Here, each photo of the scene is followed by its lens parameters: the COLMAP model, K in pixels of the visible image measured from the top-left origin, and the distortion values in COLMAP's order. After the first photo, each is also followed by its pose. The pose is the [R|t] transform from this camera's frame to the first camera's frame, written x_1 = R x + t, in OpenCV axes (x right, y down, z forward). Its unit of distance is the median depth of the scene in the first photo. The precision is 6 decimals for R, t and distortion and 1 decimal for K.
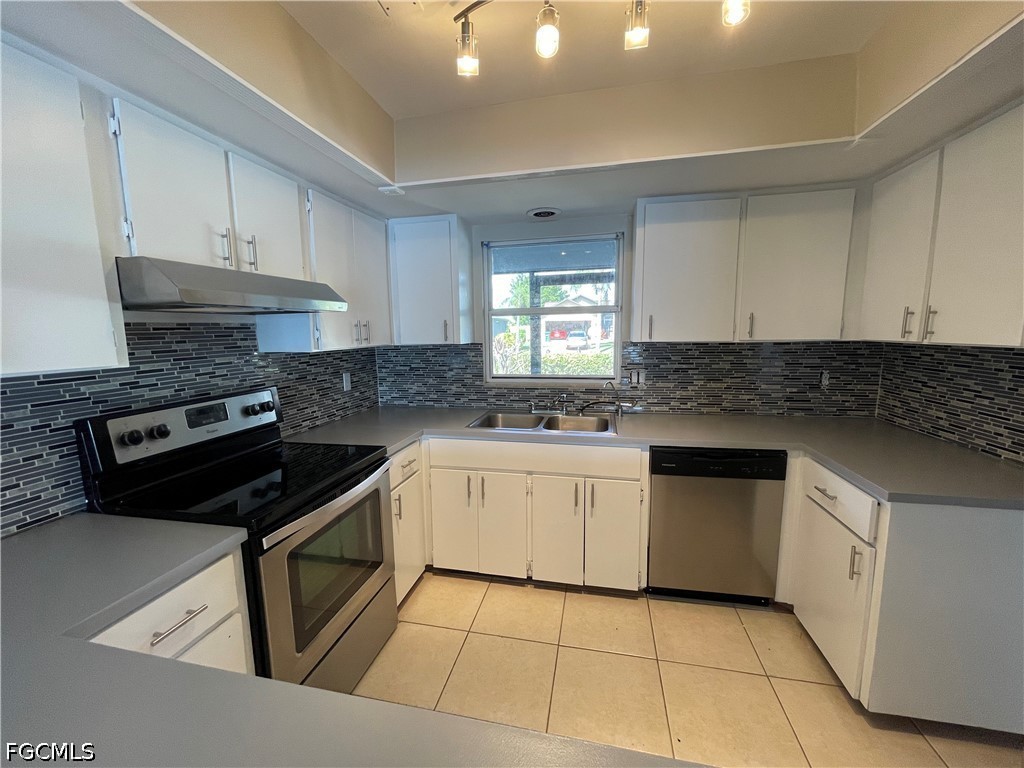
lens RADIAL K [[414.5, 0, 511.8], [0, 414.5, 385.9], [0, 0, 1]] dist [0.001361, 0.000698]
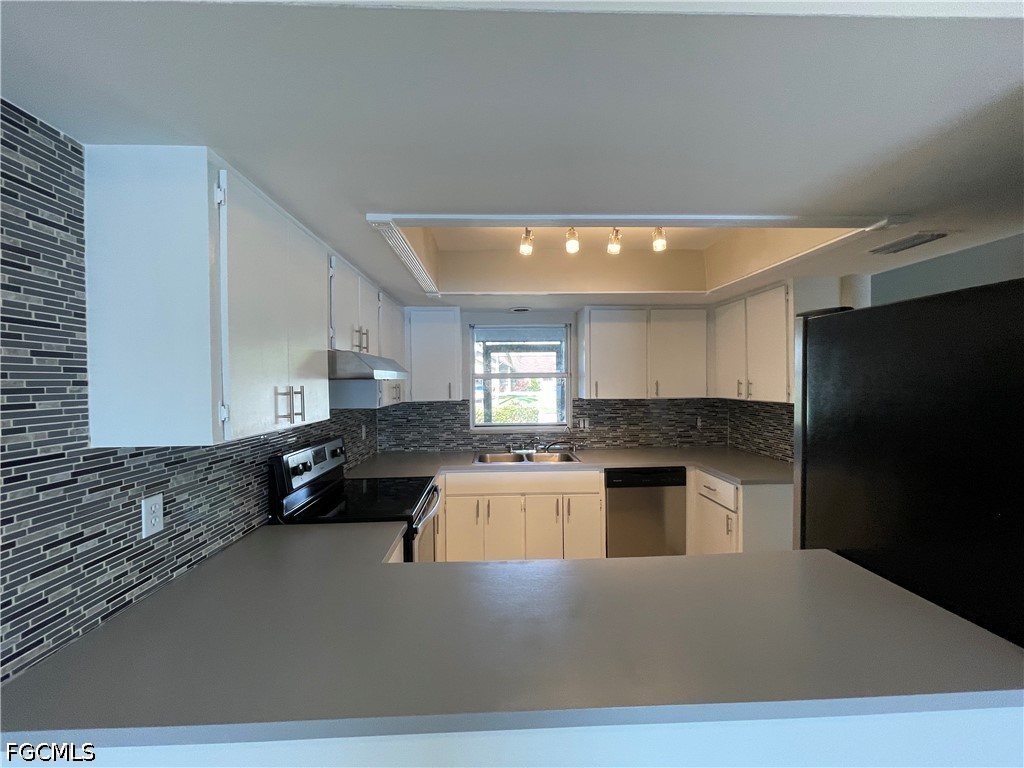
lens RADIAL K [[414.5, 0, 511.9], [0, 414.5, 383.9], [0, 0, 1]] dist [0.001361, 0.000698]
pose [[0.966120, 0.004978, 0.258046, -0.356853], [0.028919, 0.991430, -0.127397, 0.021448], [-0.256469, 0.130543, 0.957696, -0.362549]]
